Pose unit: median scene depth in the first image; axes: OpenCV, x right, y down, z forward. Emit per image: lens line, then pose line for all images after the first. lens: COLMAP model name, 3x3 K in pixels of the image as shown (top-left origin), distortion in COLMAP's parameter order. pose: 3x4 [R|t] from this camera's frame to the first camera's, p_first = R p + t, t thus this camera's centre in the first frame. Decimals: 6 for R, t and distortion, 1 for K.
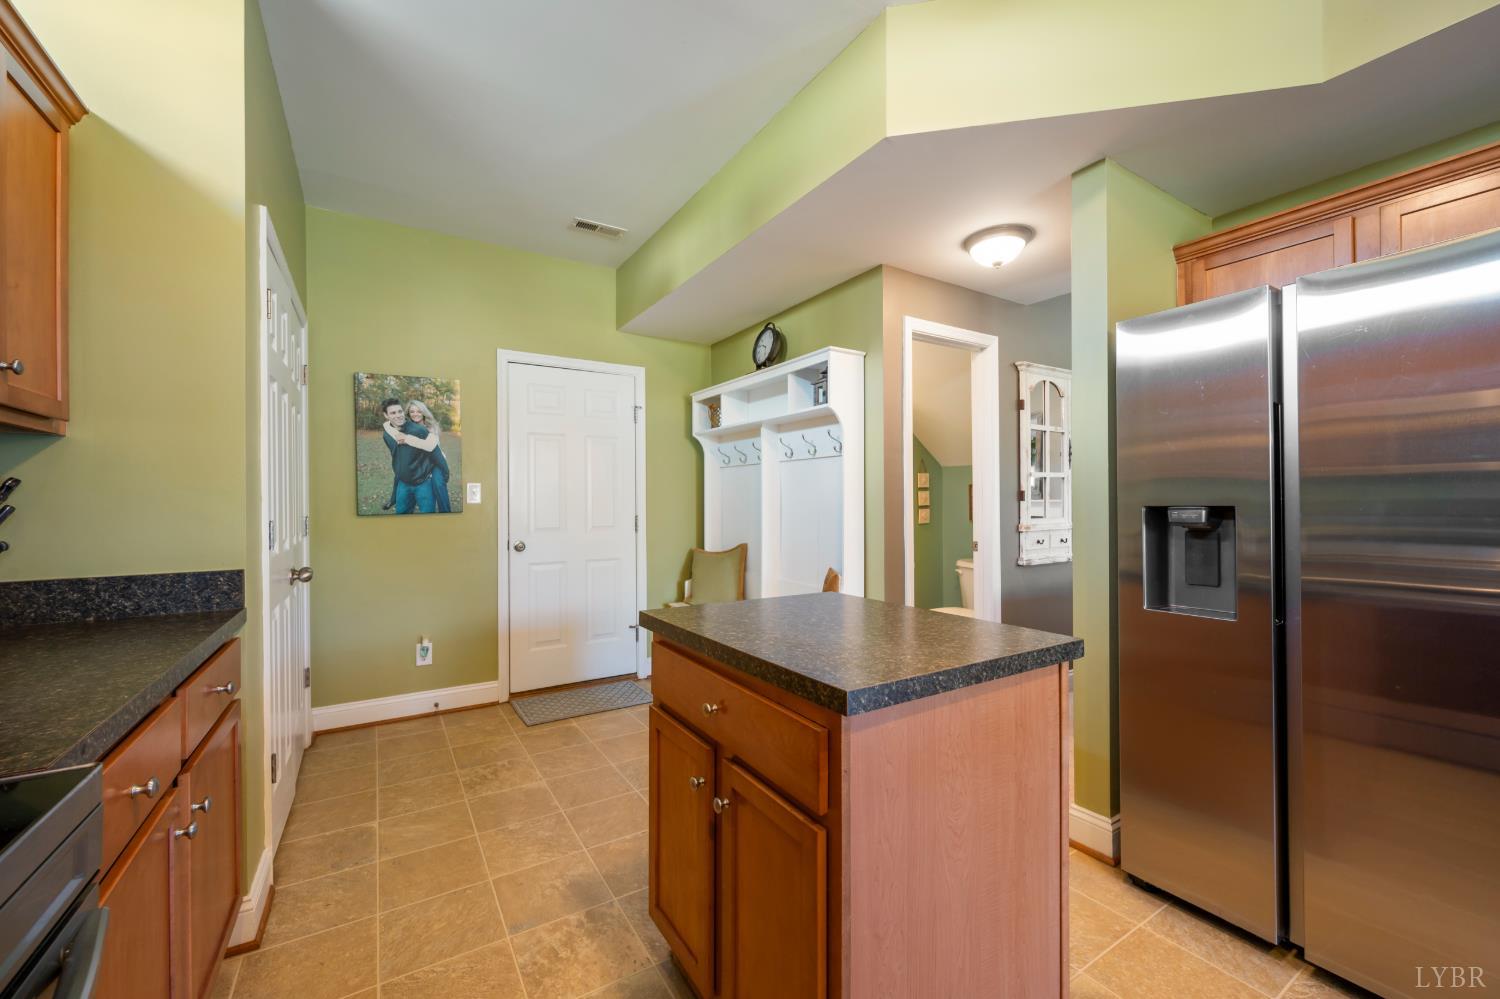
lens RADIAL K [[597.3, 0, 750.5], [0, 597.3, 498.2], [0, 0, 1]] dist [-0.001083, -0.000056]
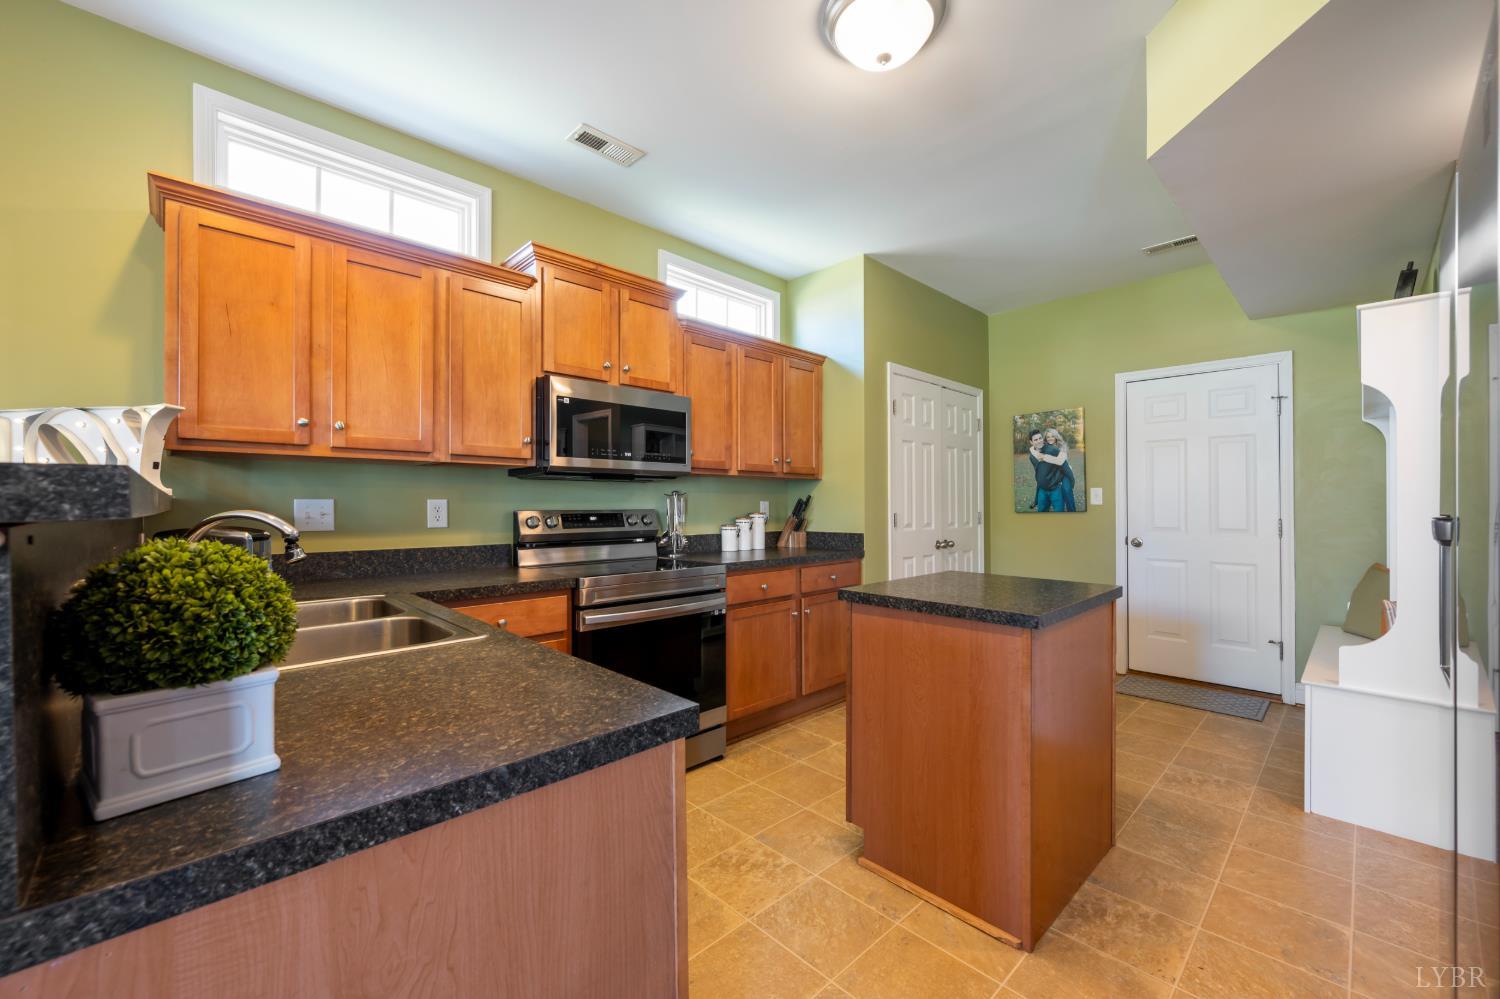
lens RADIAL K [[597.3, 0, 755.2], [0, 597.3, 498.4], [0, 0, 1]] dist [-0.001083, -0.000056]
pose [[0.212525, -0.003116, -0.977151, 0.625163], [0.006440, 0.999978, -0.001788, -0.006606], [0.977134, -0.005913, 0.212540, 0.052471]]
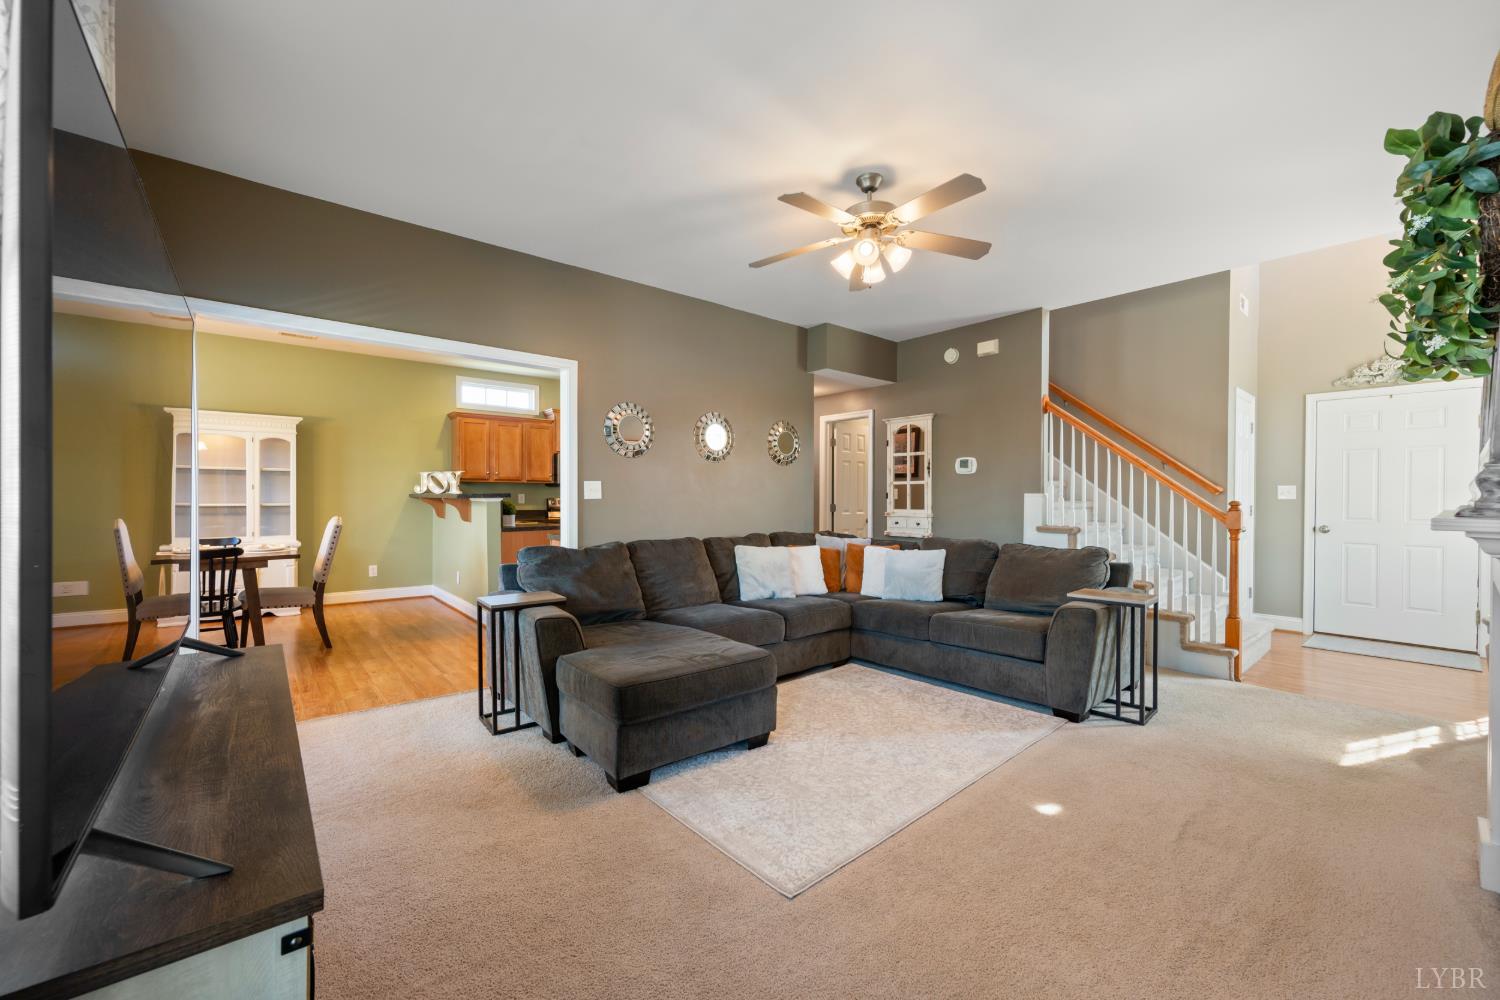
lens RADIAL K [[597.3, 0, 750.2], [0, 597.3, 501.2], [0, 0, 1]] dist [-0.001083, -0.000056]
pose [[0.137250, 0.018719, -0.990360, 2.168366], [0.002488, 0.999812, 0.019243, -0.024230], [0.990533, -0.005105, 0.137177, 0.368304]]
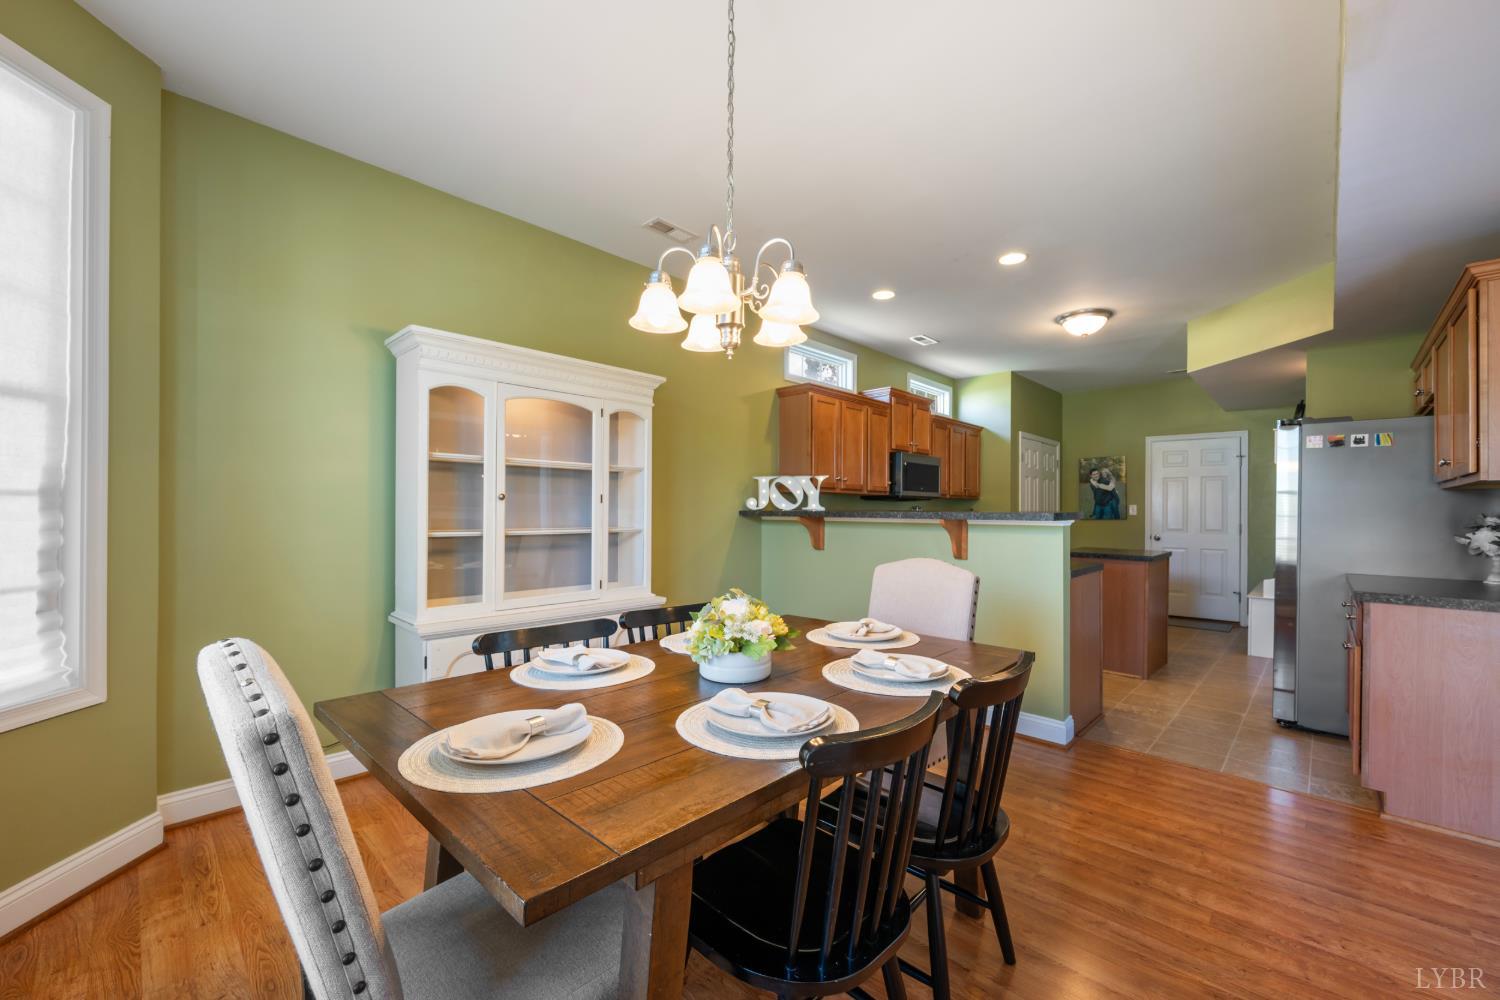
lens RADIAL K [[597.3, 0, 757.1], [0, 597.3, 510.2], [0, 0, 1]] dist [-0.001083, -0.000056]
pose [[0.247308, 0.009379, -0.968891, 1.259867], [-0.001736, 0.999956, 0.009237, -0.025823], [0.968935, -0.000603, 0.247314, -0.787141]]
